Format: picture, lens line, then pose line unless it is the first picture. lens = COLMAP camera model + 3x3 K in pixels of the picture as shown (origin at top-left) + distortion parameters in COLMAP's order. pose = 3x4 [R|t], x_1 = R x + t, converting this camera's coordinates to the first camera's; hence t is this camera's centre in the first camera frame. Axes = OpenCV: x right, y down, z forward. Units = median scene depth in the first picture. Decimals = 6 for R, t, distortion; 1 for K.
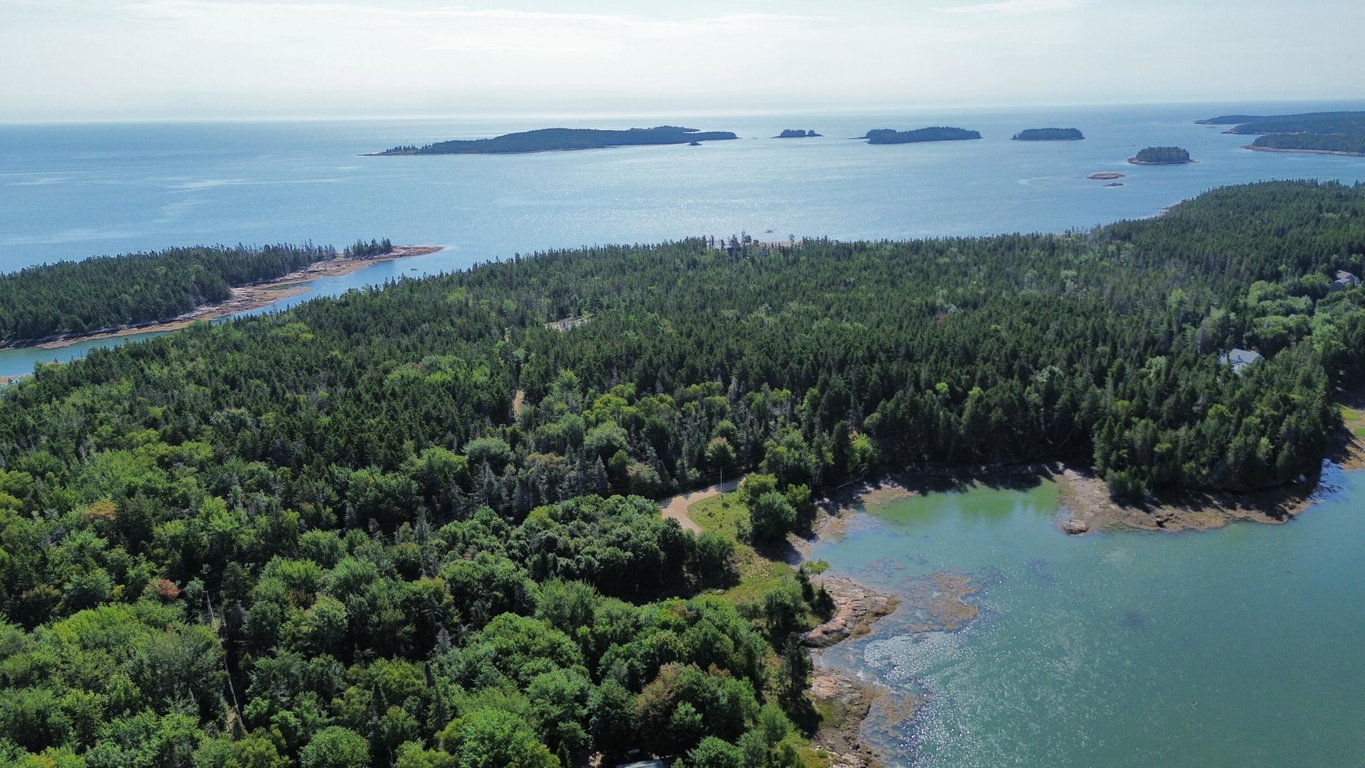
lens RADIAL K [[971.0, 0, 685.0], [0, 971.0, 381.2], [0, 0, 1]] dist [0.080454, -0.069360]
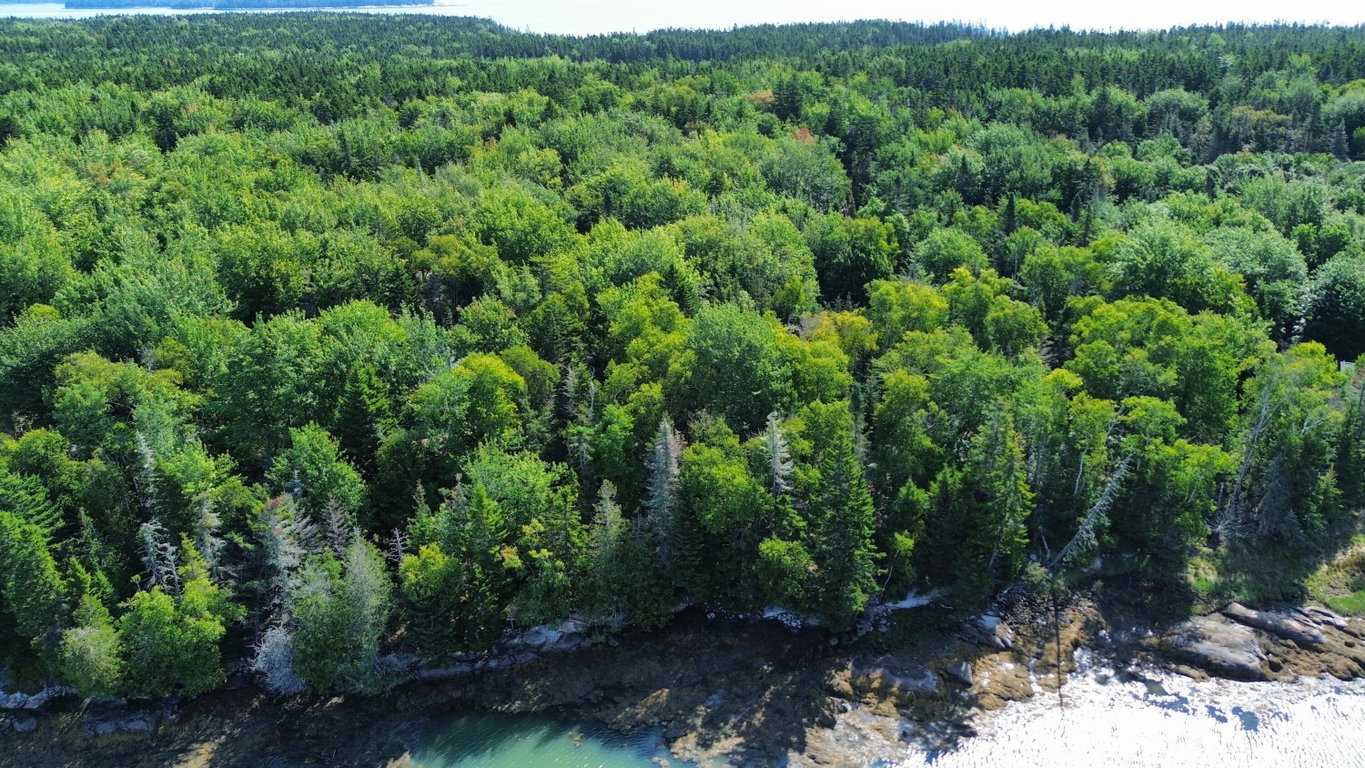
lens RADIAL K [[971.0, 0, 686.8], [0, 971.0, 375.1], [0, 0, 1]] dist [0.080454, -0.069360]
pose [[0.803069, 0.236242, -0.547056, -0.041688], [-0.165695, 0.970379, 0.175813, 0.277469], [0.572386, -0.050545, 0.818425, 0.141534]]
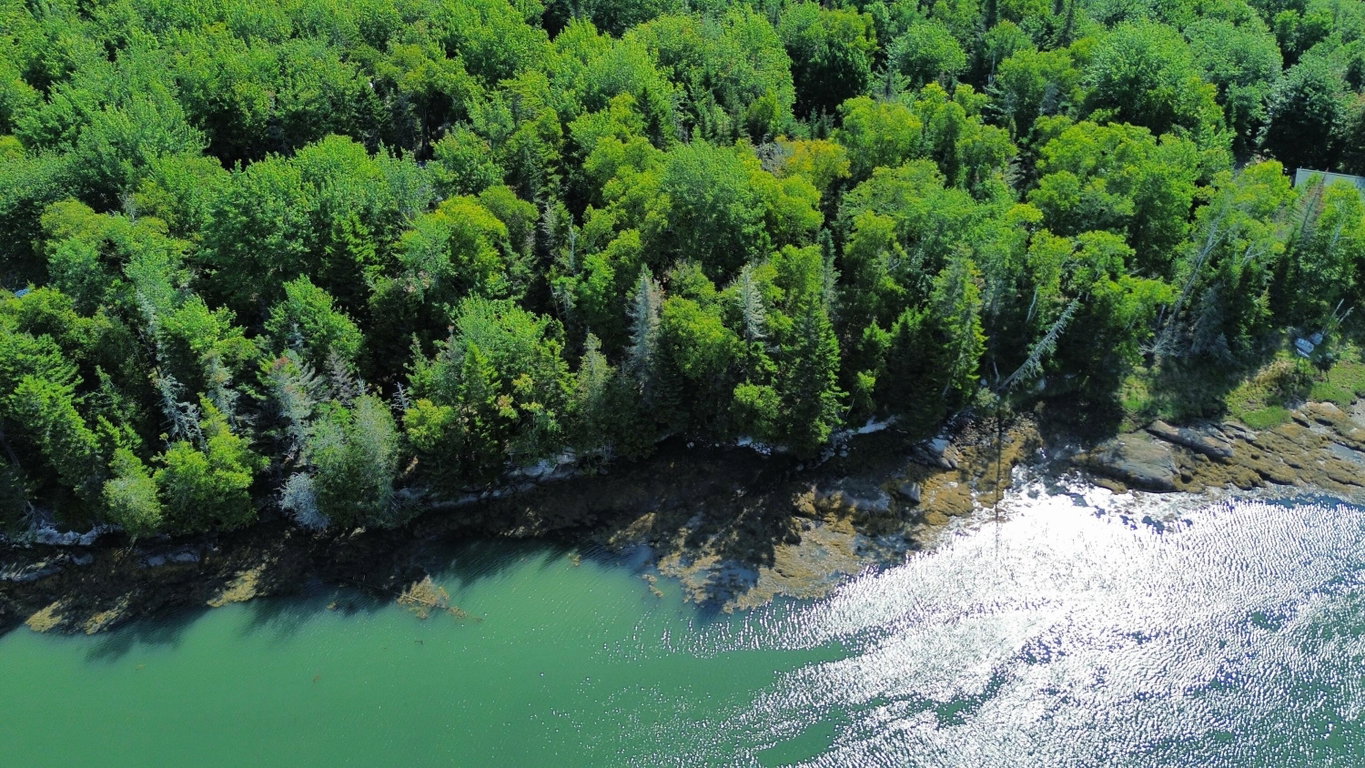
lens RADIAL K [[971.0, 0, 686.9], [0, 971.0, 378.1], [0, 0, 1]] dist [0.080454, -0.069360]
pose [[0.821612, 0.351570, -0.448723, -0.043320], [-0.154391, 0.894987, 0.418523, 0.233008], [0.548741, -0.274585, 0.789612, 0.129605]]
